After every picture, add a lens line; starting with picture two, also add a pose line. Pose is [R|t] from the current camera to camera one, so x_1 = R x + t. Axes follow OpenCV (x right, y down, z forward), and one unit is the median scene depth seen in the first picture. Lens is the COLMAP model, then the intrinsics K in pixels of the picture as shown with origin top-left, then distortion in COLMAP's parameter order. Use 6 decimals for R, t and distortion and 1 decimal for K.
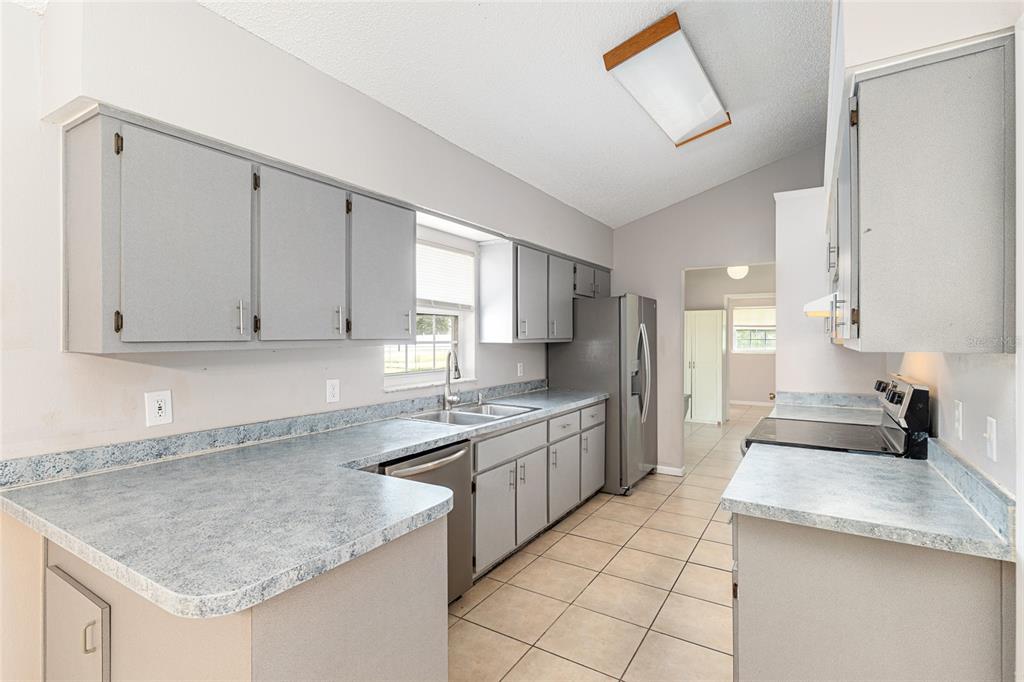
lens RADIAL K [[491.3, 0, 493.8], [0, 491.3, 335.0], [0, 0, 1]] dist [-0.000767, 0.000436]
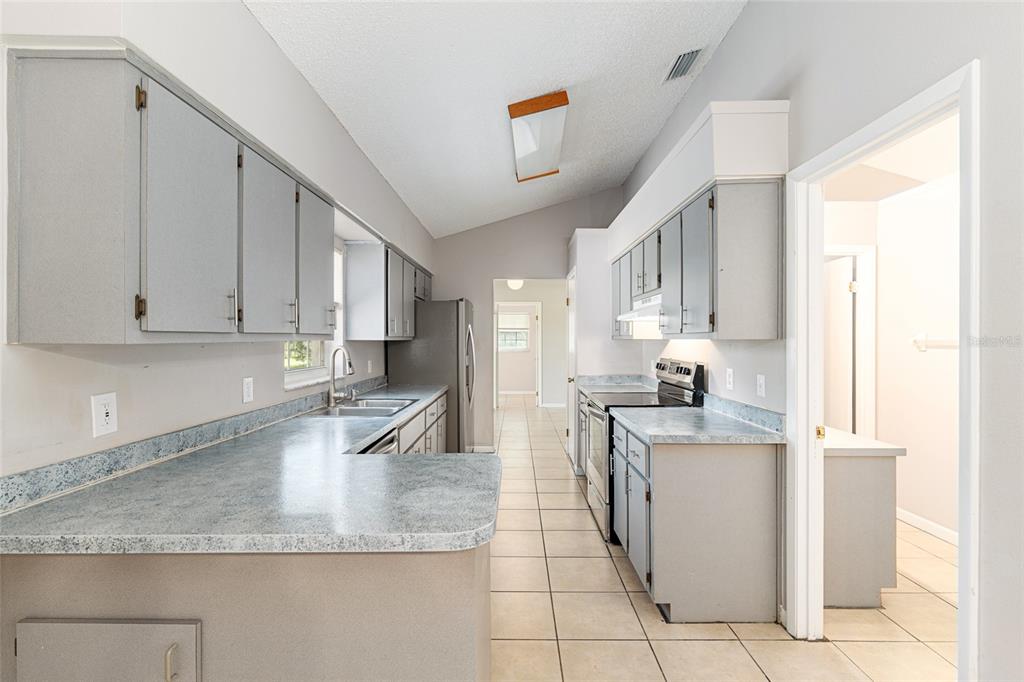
lens RADIAL K [[491.3, 0, 496.6], [0, 491.3, 336.4], [0, 0, 1]] dist [-0.000767, 0.000436]
pose [[0.847602, 0.003932, 0.530618, -0.461942], [-0.002221, 0.999990, -0.003861, 0.017264], [-0.530627, 0.002094, 0.847603, -0.033753]]
